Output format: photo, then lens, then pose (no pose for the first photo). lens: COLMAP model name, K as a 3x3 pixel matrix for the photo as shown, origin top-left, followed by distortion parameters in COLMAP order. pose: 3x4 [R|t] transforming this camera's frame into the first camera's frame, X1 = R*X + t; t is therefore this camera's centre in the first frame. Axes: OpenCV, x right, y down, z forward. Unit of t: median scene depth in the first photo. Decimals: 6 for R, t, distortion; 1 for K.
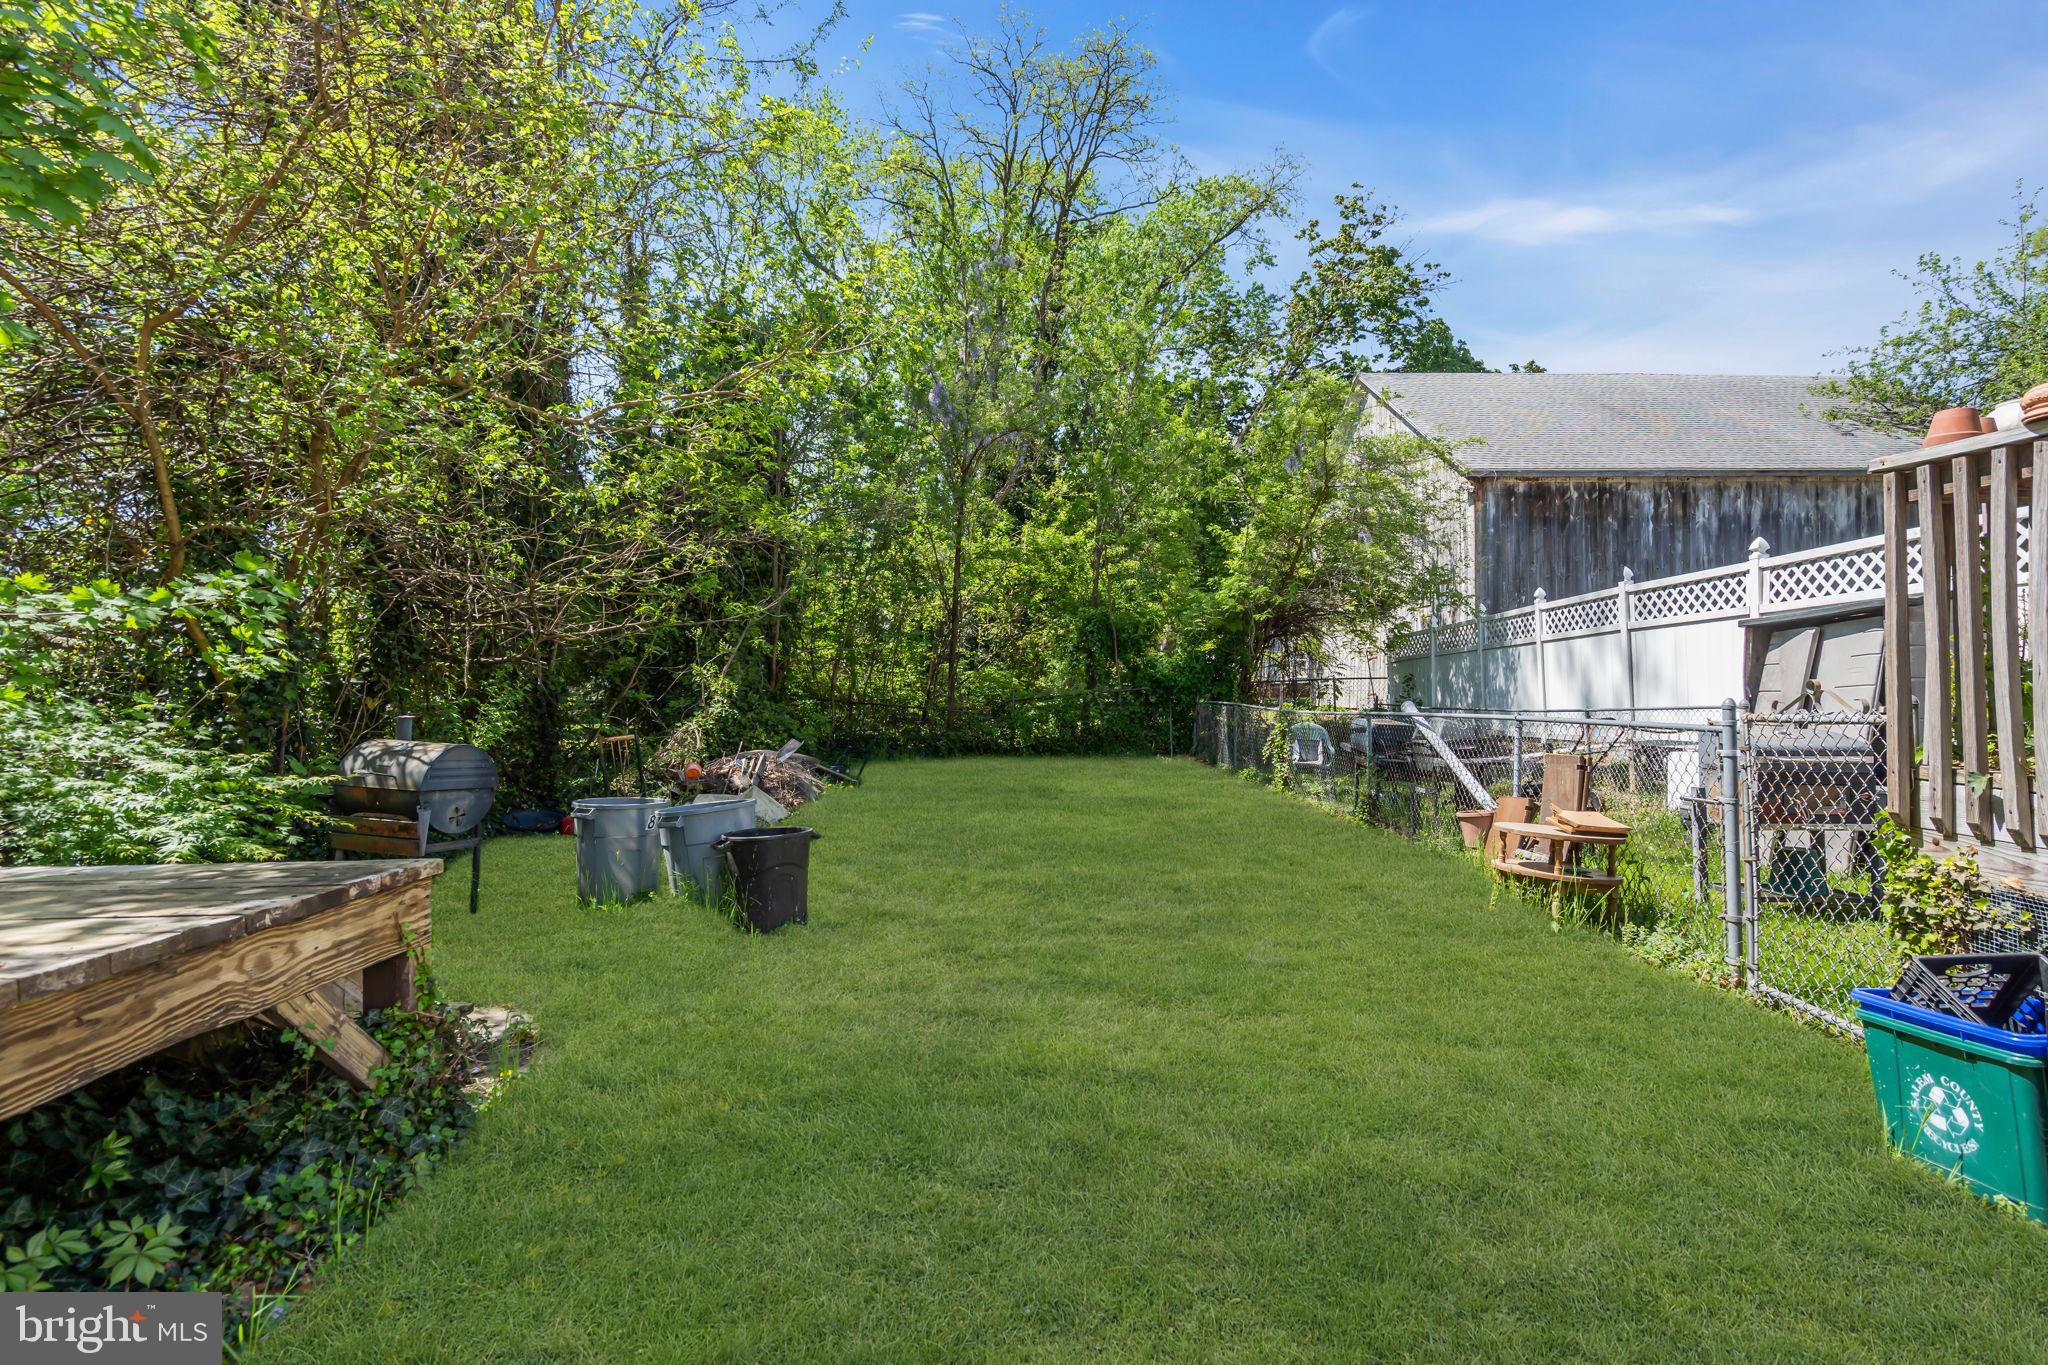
lens RADIAL K [[920.0, 0, 1029.7], [0, 920.0, 684.7], [0, 0, 1]] dist [-0.000818, 0.000433]
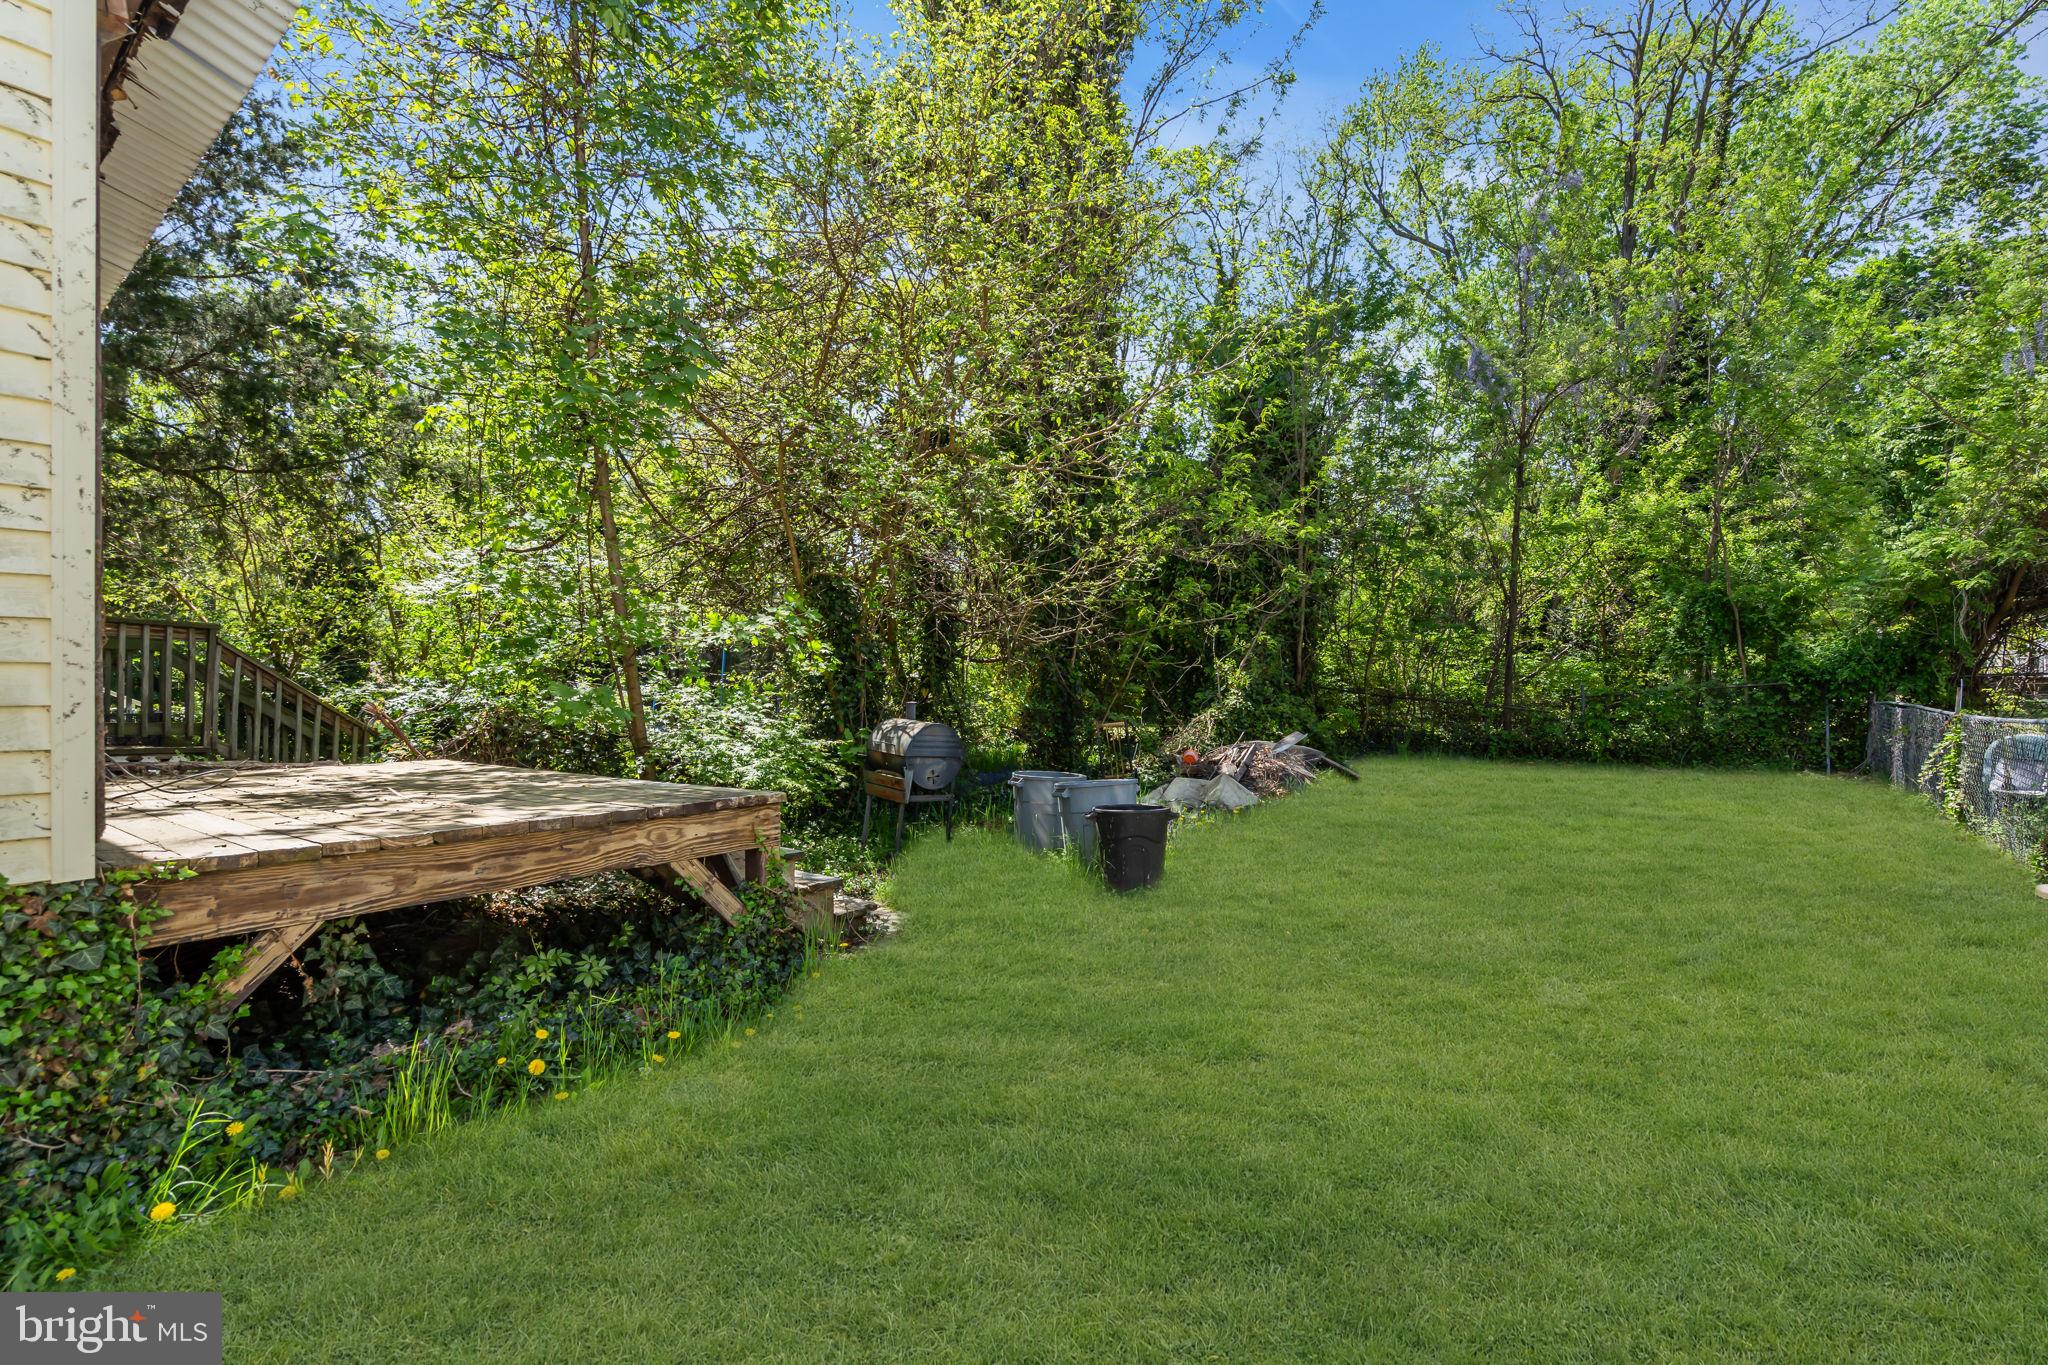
lens RADIAL K [[920.0, 0, 1029.7], [0, 920.0, 684.7], [0, 0, 1]] dist [-0.000818, 0.000433]
pose [[0.813831, 0.005676, -0.581073, 0.150506], [-0.001117, 0.999966, 0.008203, -0.001713], [0.581100, -0.006027, 0.813810, -0.006739]]
